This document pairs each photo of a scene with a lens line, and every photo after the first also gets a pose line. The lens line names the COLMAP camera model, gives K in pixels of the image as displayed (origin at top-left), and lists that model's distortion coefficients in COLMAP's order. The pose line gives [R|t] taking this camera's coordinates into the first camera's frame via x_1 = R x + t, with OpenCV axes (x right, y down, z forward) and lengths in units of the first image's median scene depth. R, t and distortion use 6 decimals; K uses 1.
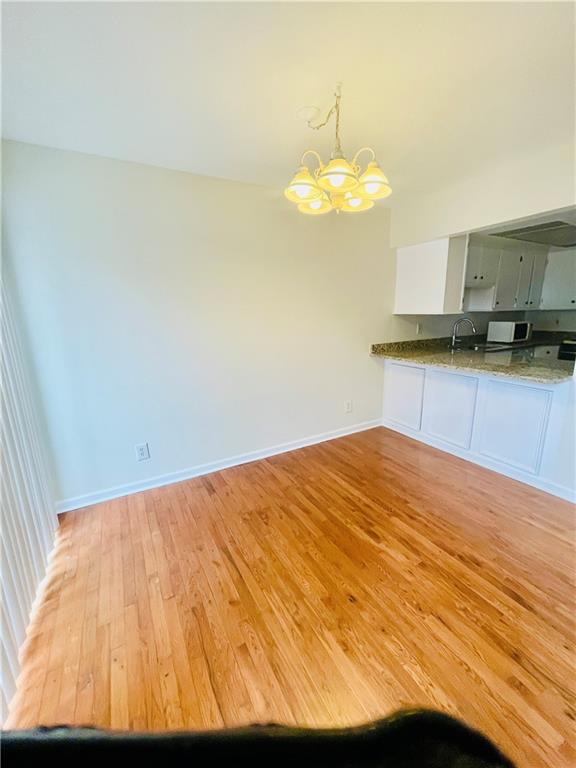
lens RADIAL K [[307.9, 0, 289.5], [0, 307.9, 380.7], [0, 0, 1]] dist [-0.000569, 0.000186]
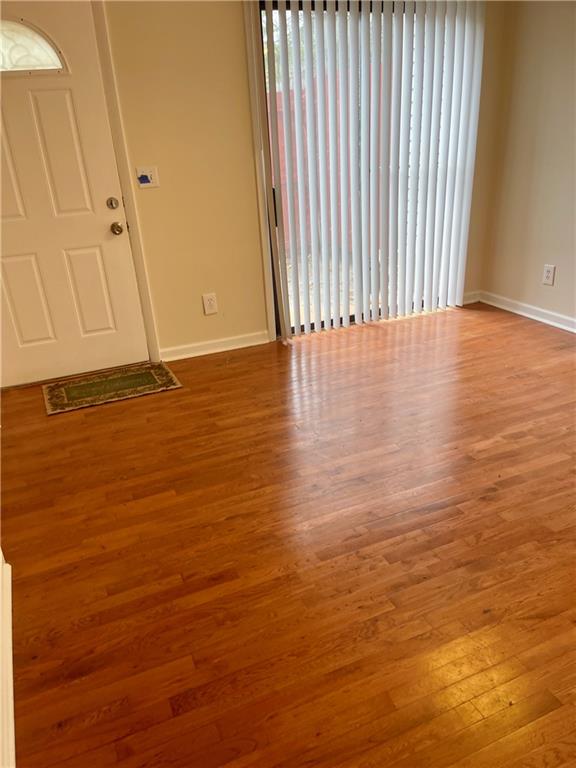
lens RADIAL K [[581.3, 0, 287.8], [0, 581.3, 385.6], [0, 0, 1]] dist [0.067781, -0.082542]
pose [[-0.100785, 0.426980, -0.898627, 1.391463], [-0.174819, 0.881573, 0.438483, -0.102802], [0.979429, 0.201289, -0.014205, 0.432165]]
